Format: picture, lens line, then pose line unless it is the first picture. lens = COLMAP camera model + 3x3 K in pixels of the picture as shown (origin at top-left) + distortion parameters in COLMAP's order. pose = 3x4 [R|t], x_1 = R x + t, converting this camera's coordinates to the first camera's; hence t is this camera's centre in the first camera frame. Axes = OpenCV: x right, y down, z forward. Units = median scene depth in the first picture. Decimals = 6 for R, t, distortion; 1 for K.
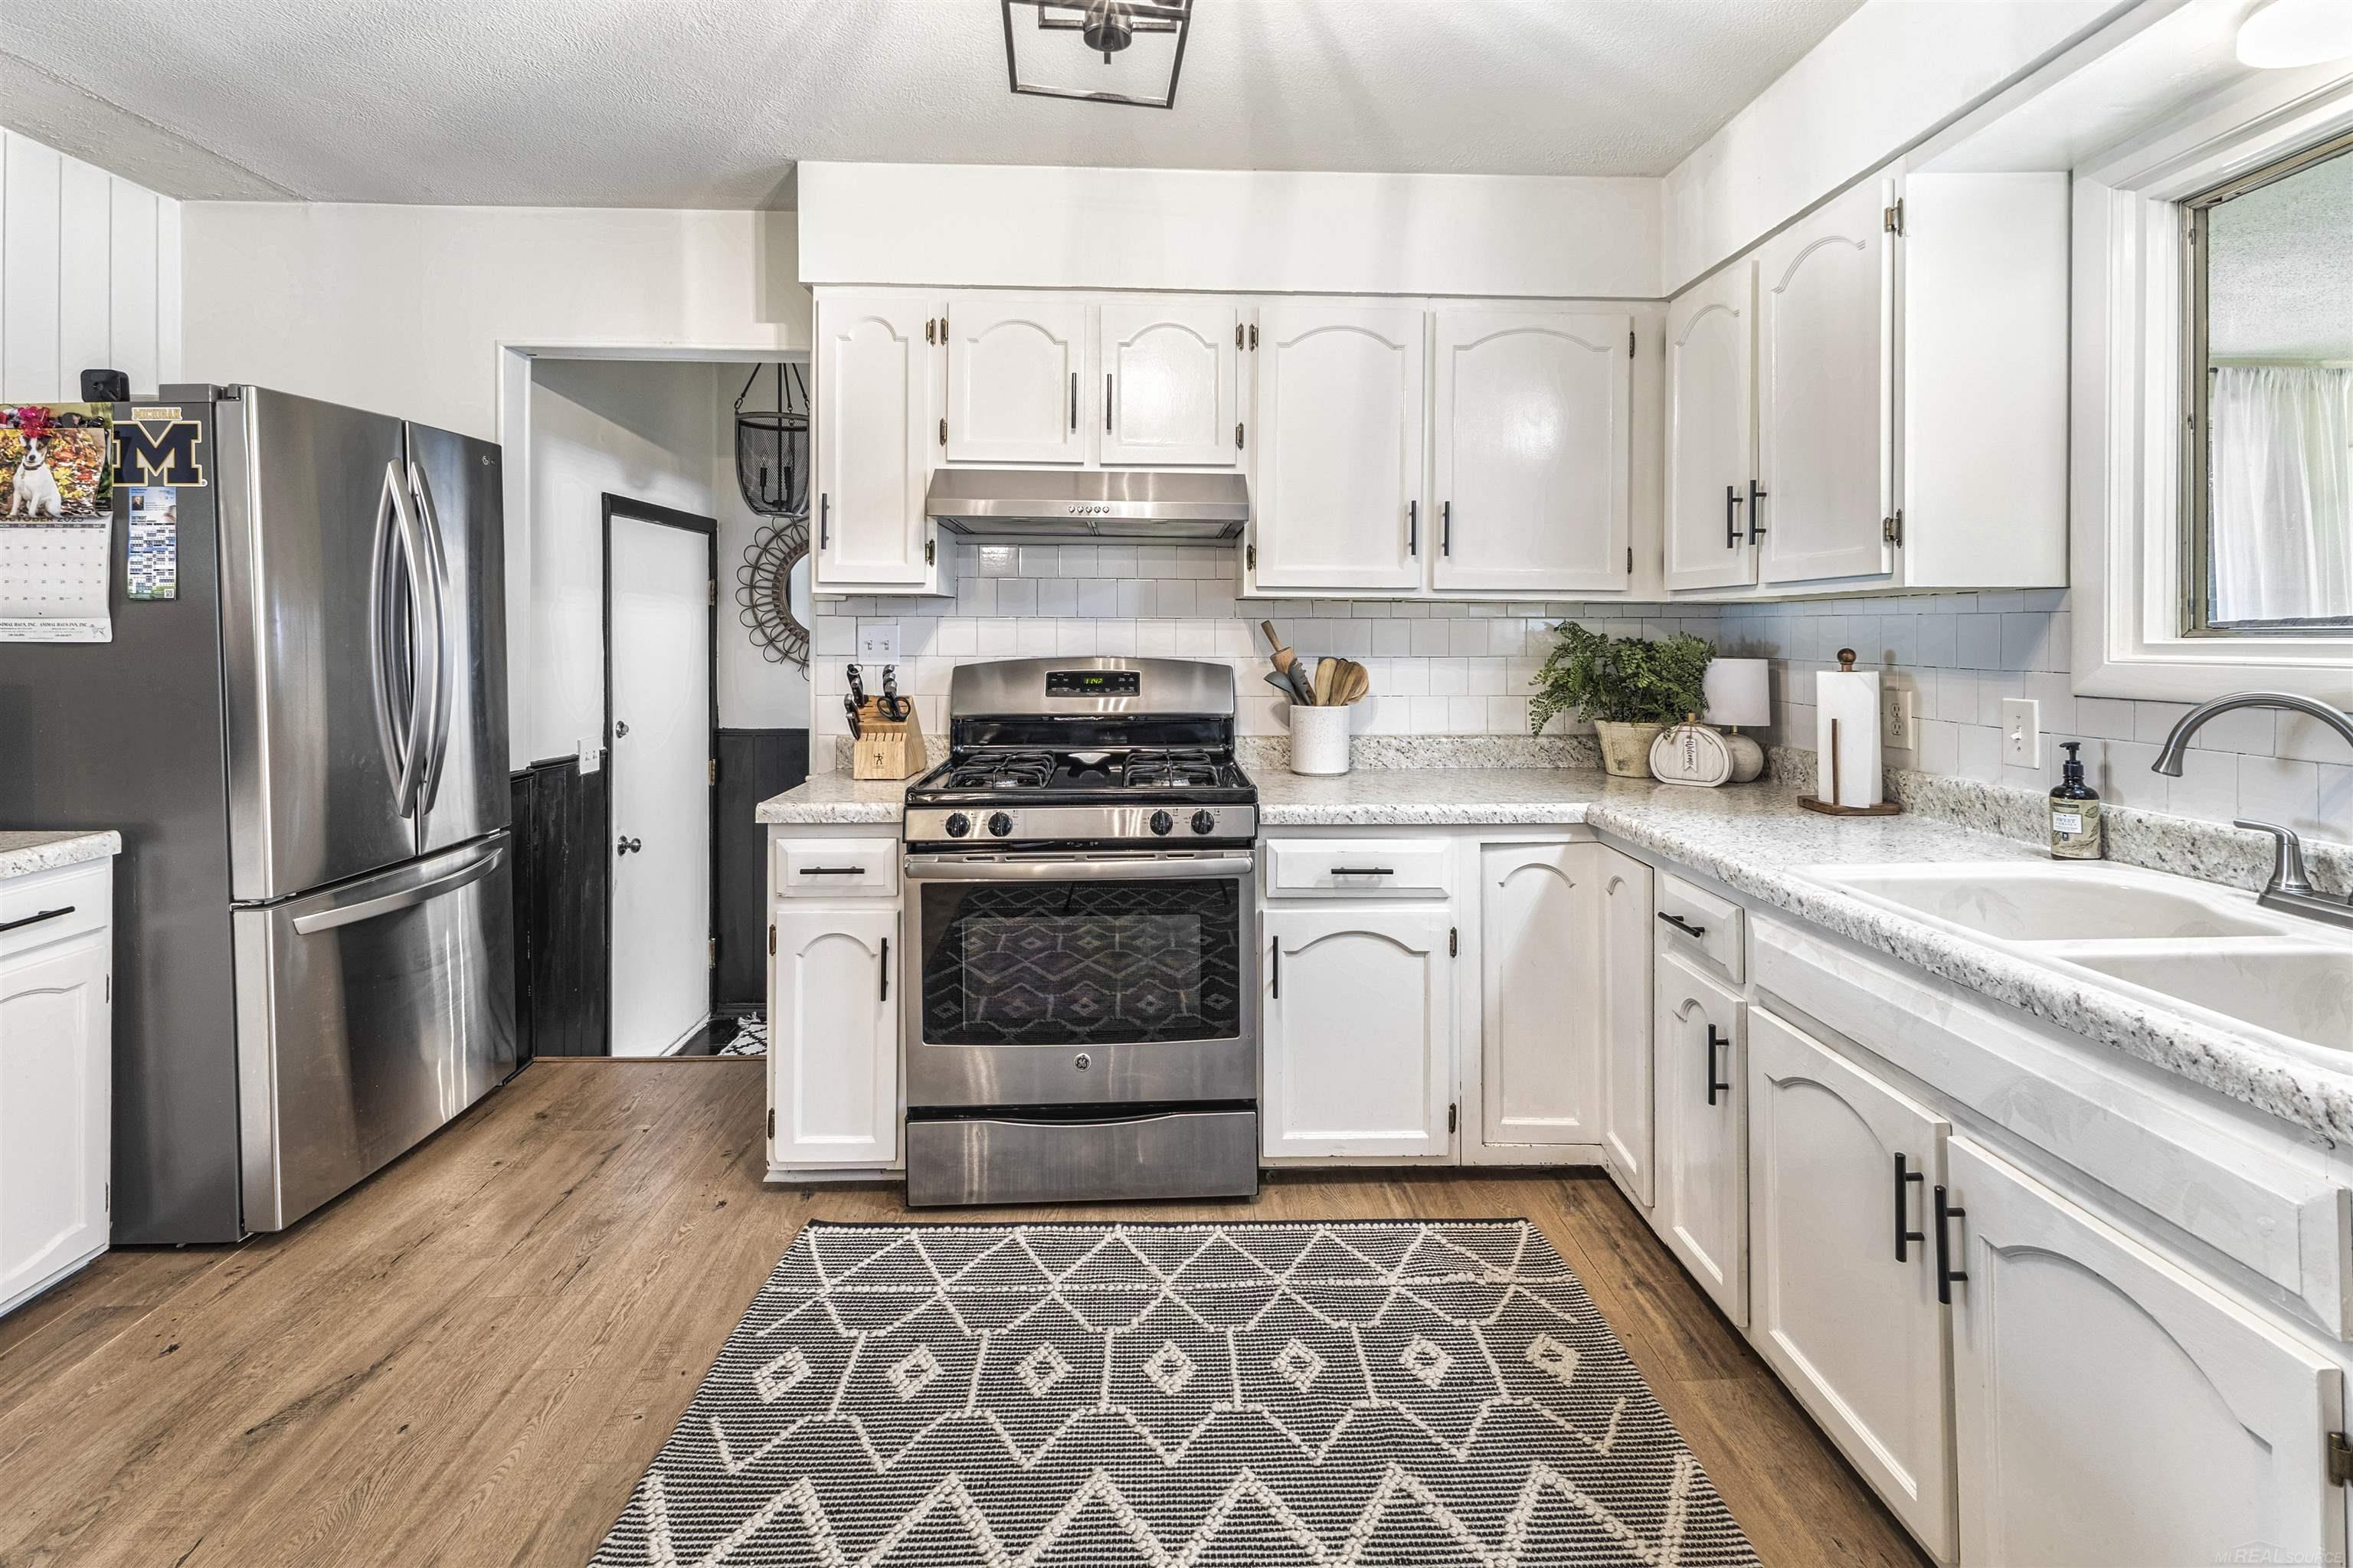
lens RADIAL K [[1070.7, 0, 1208.6], [0, 1070.7, 624.2], [0, 0, 1]] dist [0.002254, 0.000304]
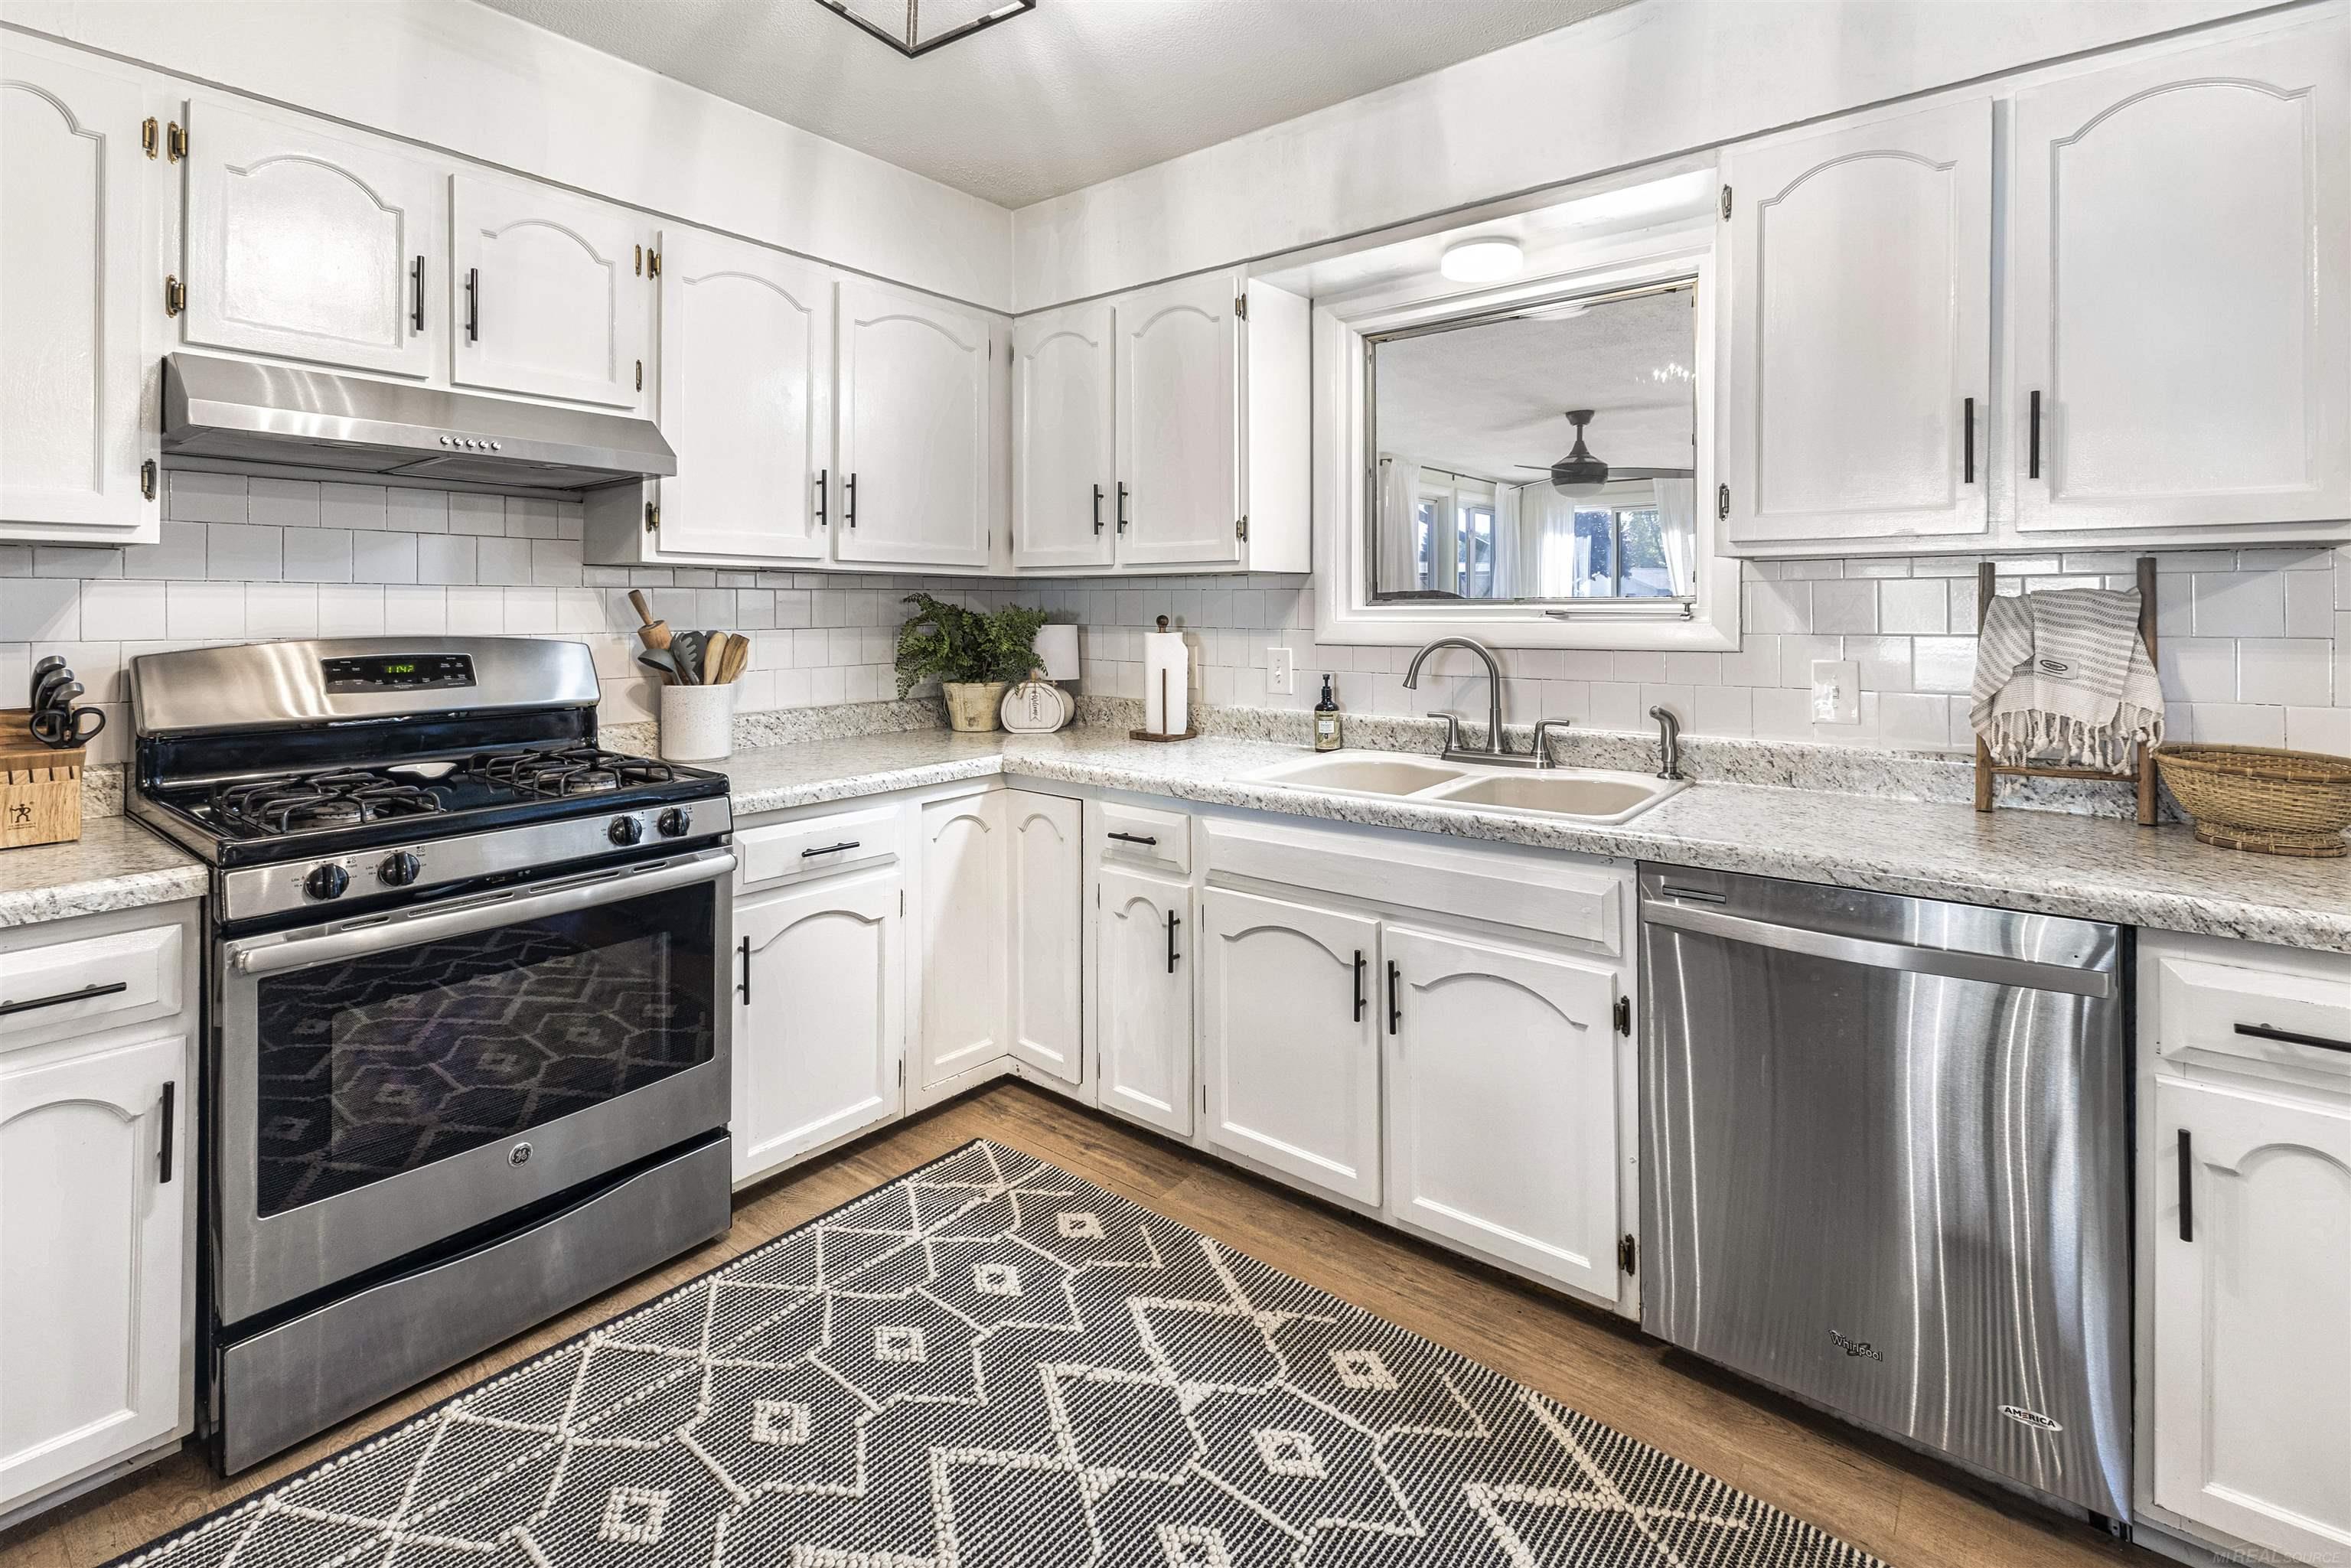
lens RADIAL K [[1069.7, 0, 1189.8], [0, 1069.7, 592.5], [0, 0, 1]] dist [0.002254, 0.000304]
pose [[0.651398, 0.006631, 0.758707, -0.408907], [-0.005266, 0.999977, -0.004219, 0.000090], [-0.758718, -0.001247, 0.651418, 0.126853]]
